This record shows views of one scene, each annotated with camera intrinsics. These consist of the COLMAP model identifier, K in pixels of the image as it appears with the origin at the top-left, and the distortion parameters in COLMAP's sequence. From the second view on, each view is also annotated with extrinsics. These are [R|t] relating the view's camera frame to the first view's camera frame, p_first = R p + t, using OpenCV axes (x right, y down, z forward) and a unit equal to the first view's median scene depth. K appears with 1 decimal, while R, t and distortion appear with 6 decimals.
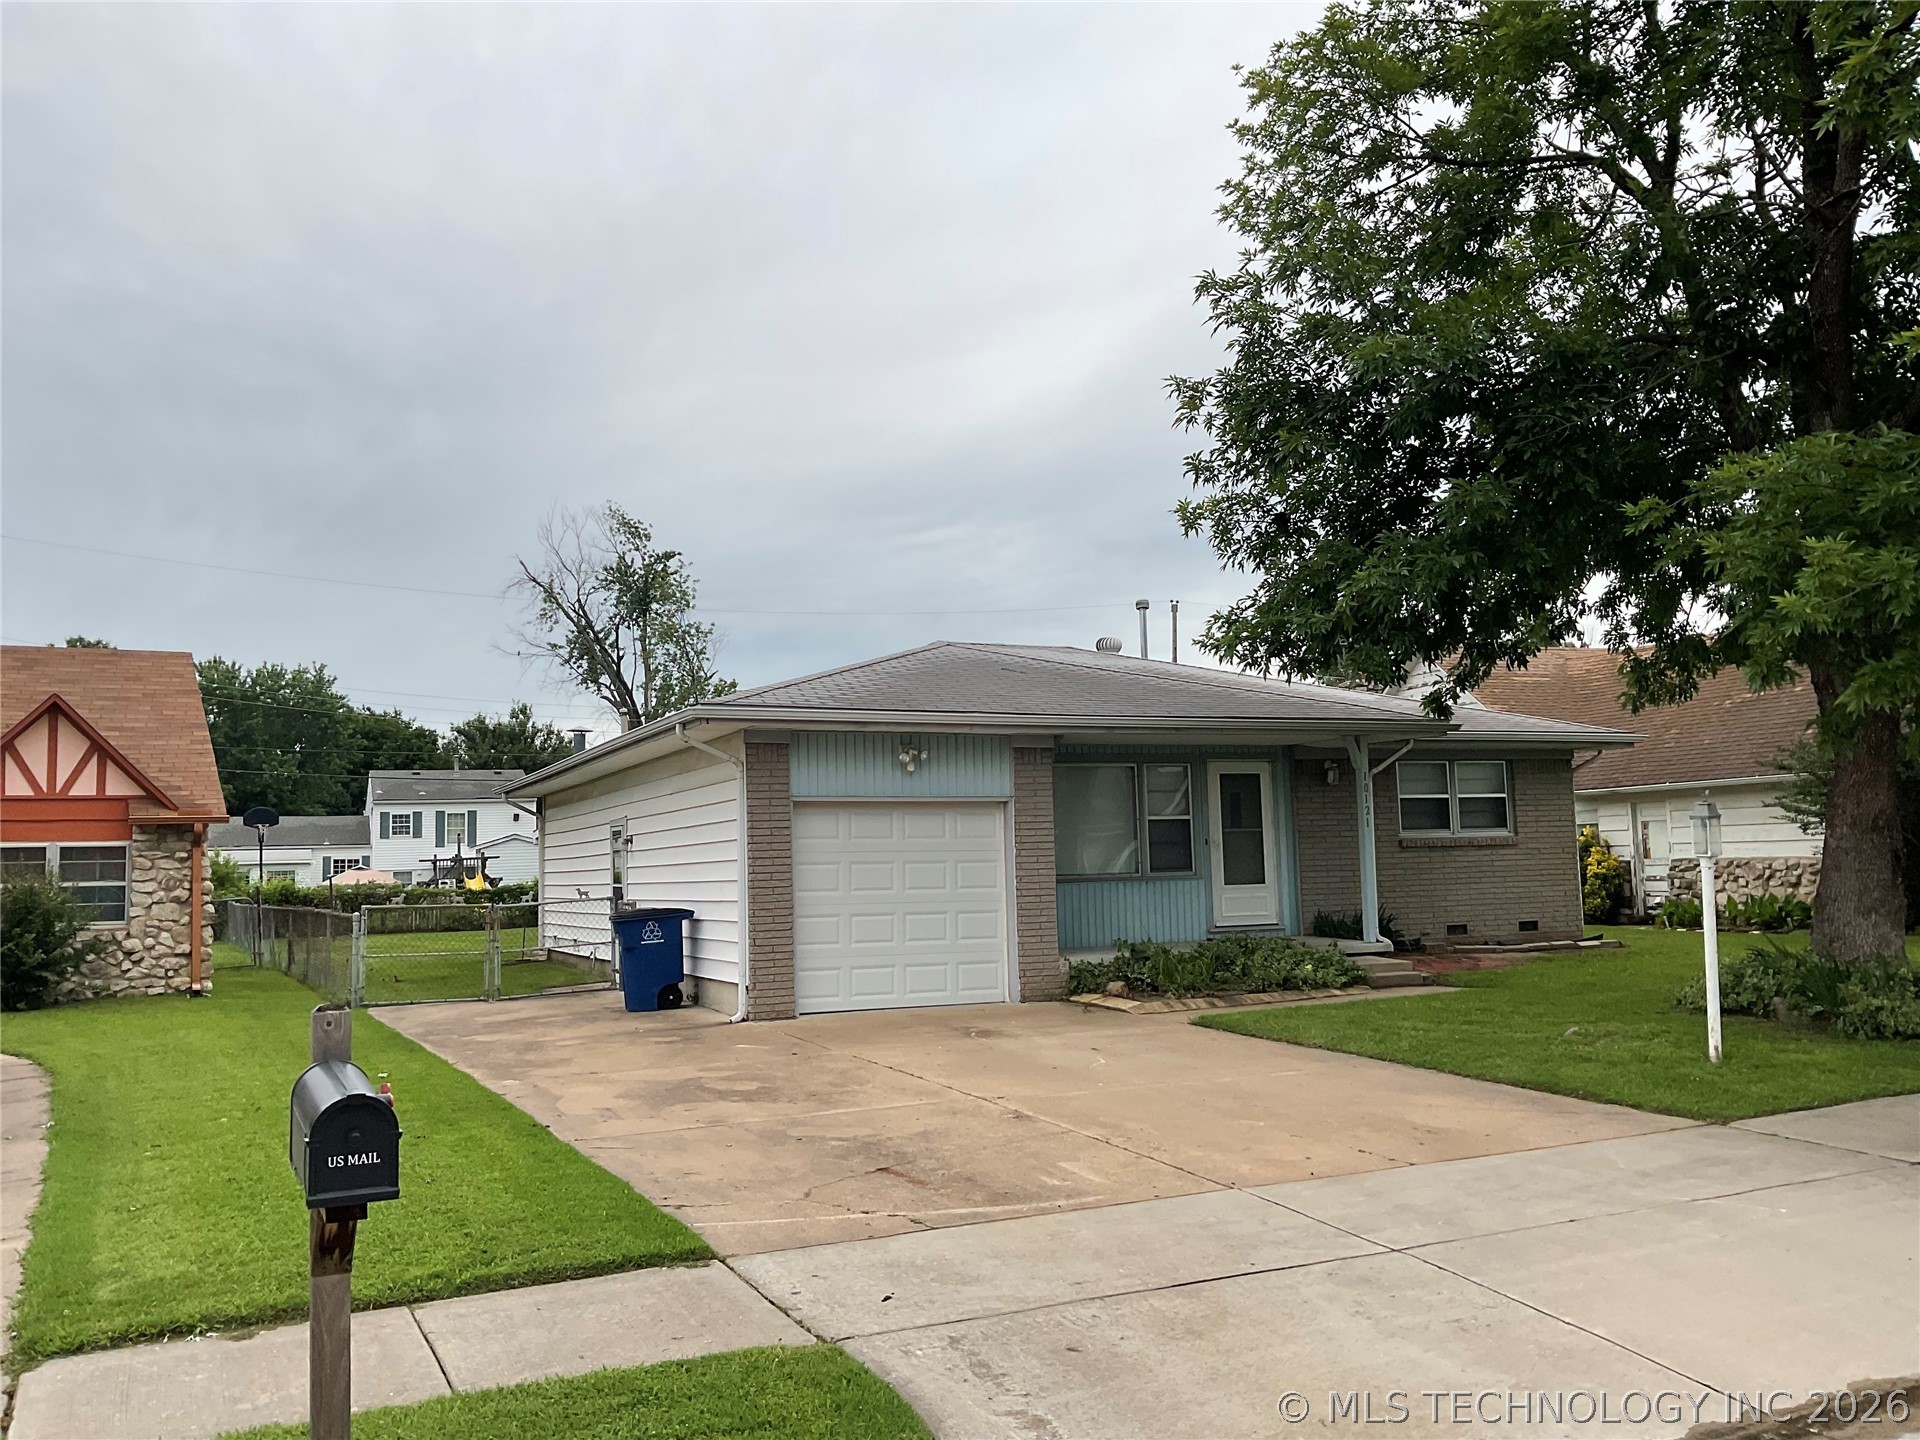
lens RADIAL K [[1587.9, 0, 963.0], [0, 1587.9, 725.2], [0, 0, 1]] dist [0.090174, -0.166795]
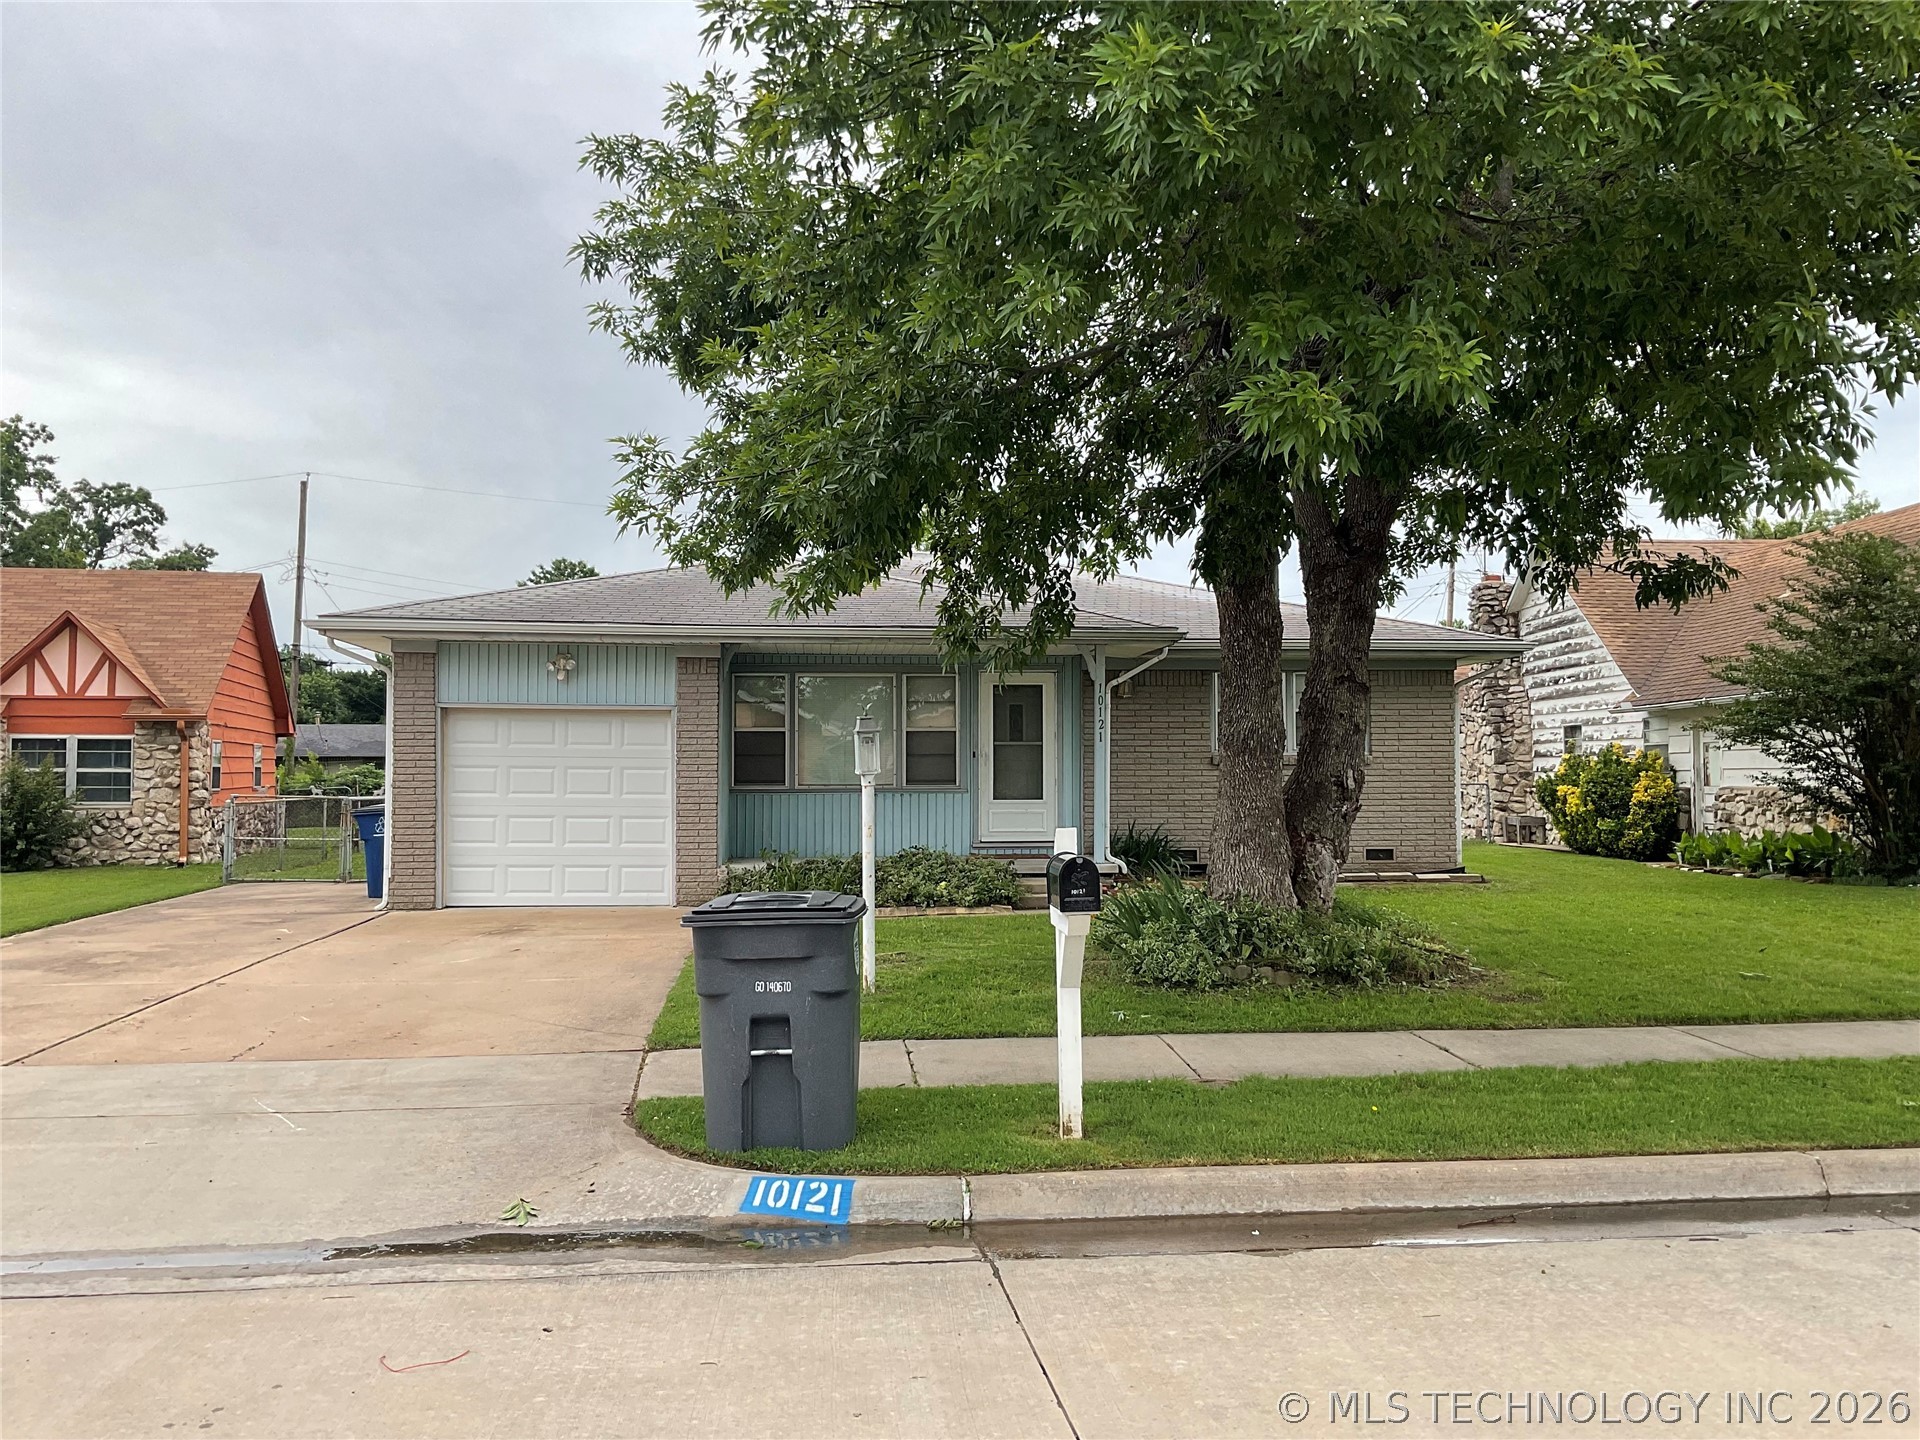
lens RADIAL K [[1587.9, 0, 965.6], [0, 1587.9, 718.0], [0, 0, 1]] dist [0.090174, -0.166795]
pose [[0.947027, 0.013321, -0.320876, 0.450206], [0.003641, 0.998630, 0.052203, 0.000212], [0.321132, -0.050606, 0.945681, 0.080500]]
